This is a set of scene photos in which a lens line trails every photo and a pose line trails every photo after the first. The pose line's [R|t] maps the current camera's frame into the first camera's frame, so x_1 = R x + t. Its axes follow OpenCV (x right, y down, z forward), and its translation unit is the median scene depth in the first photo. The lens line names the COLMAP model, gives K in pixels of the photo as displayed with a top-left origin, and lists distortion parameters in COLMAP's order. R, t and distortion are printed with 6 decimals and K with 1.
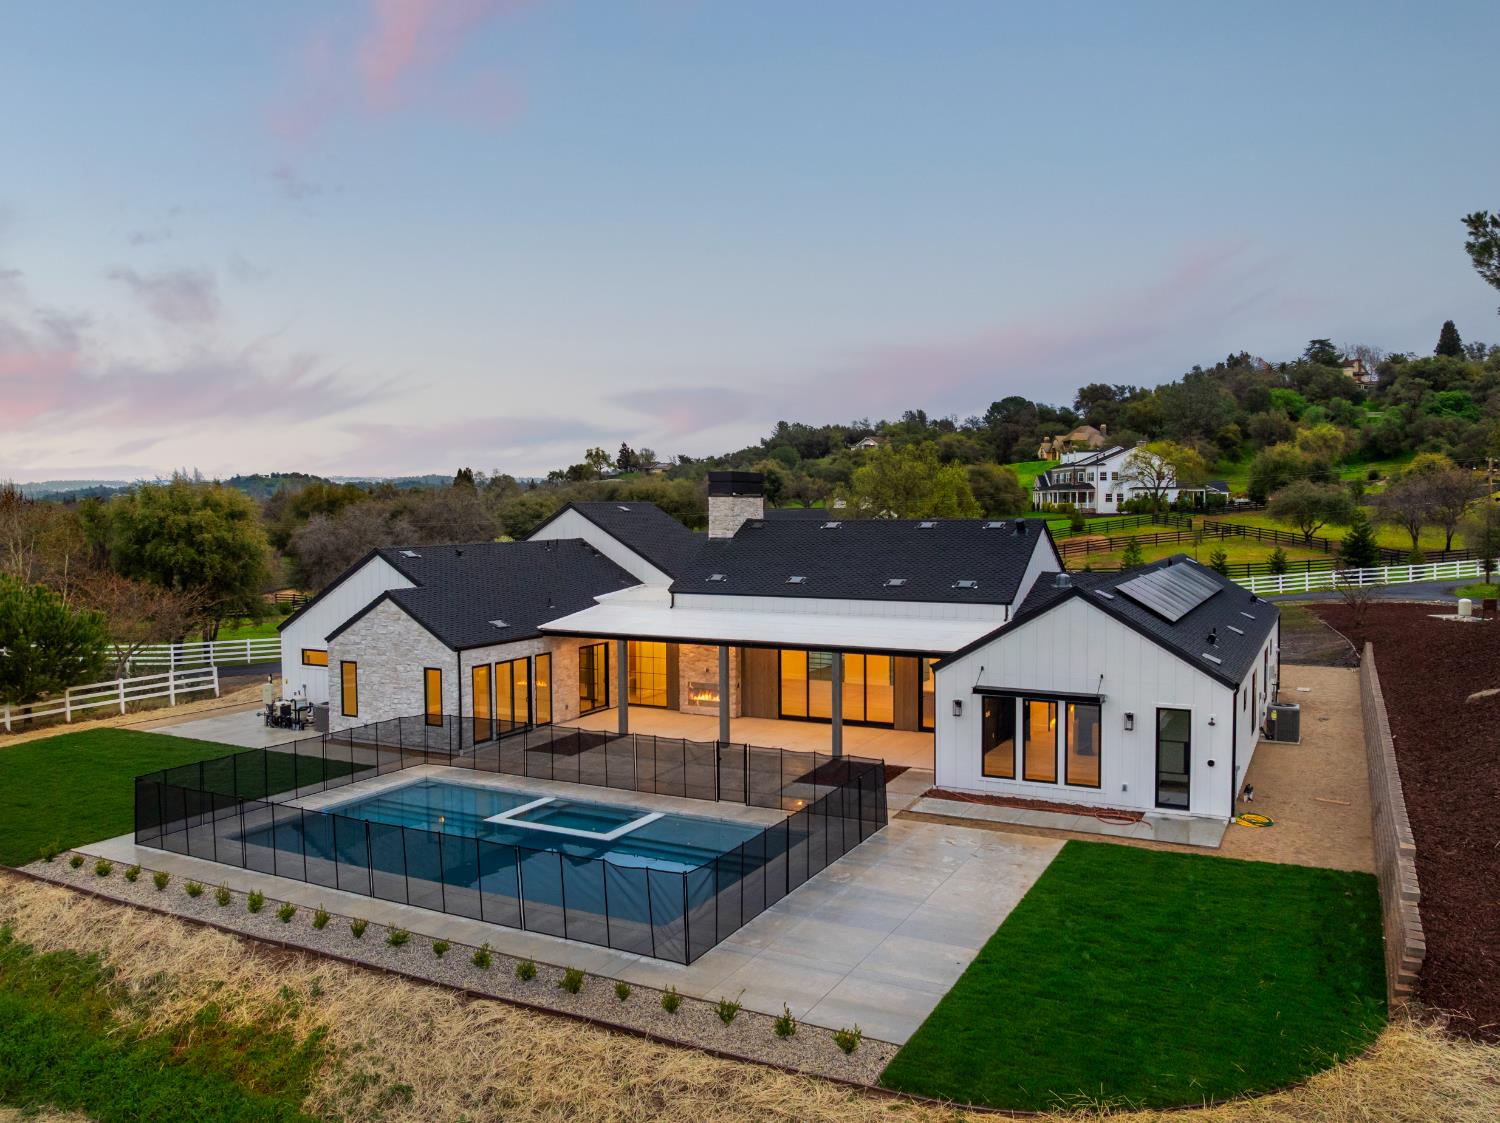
lens RADIAL K [[1129.7, 0, 767.0], [0, 1129.7, 562.9], [0, 0, 1]] dist [-0.035742, -0.003441]
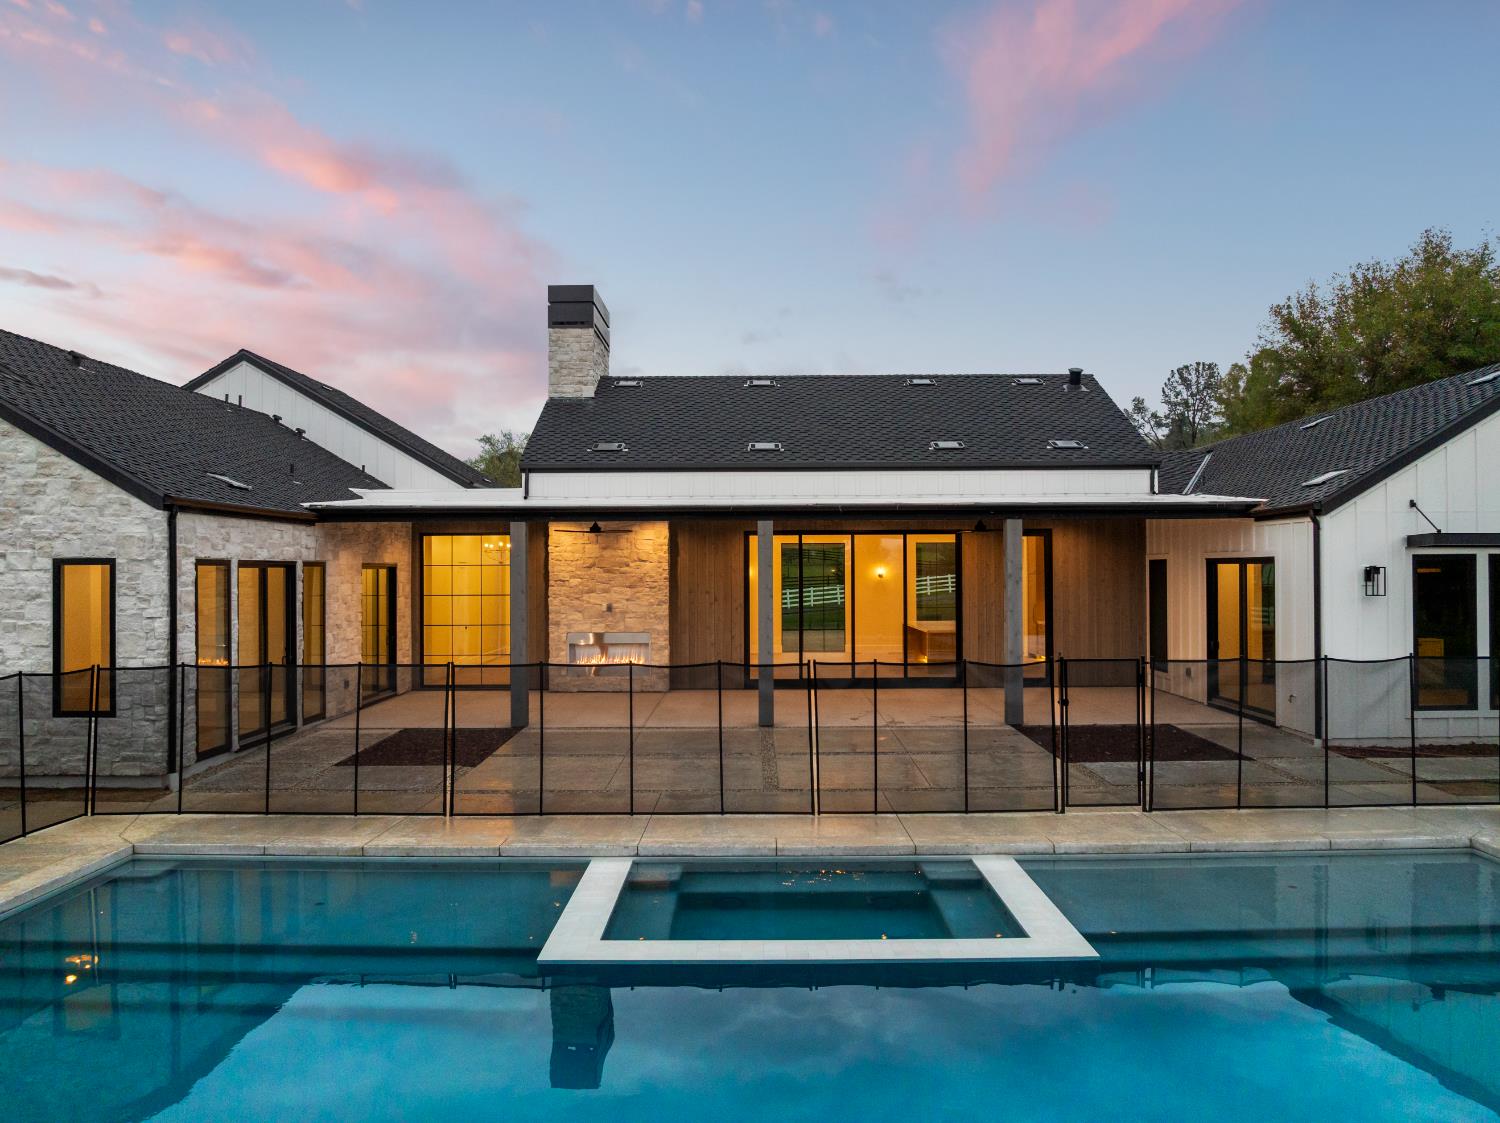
lens RADIAL K [[1054.0, 0, 750.0], [0, 1054.0, 561.5], [0, 0, 1]] dist [-0.034285, 0.003076]
pose [[0.890187, 0.008402, 0.455519, -0.079957], [0.018724, 0.998311, -0.055005, 0.036437], [-0.455211, 0.057494, 0.888525, 0.184533]]
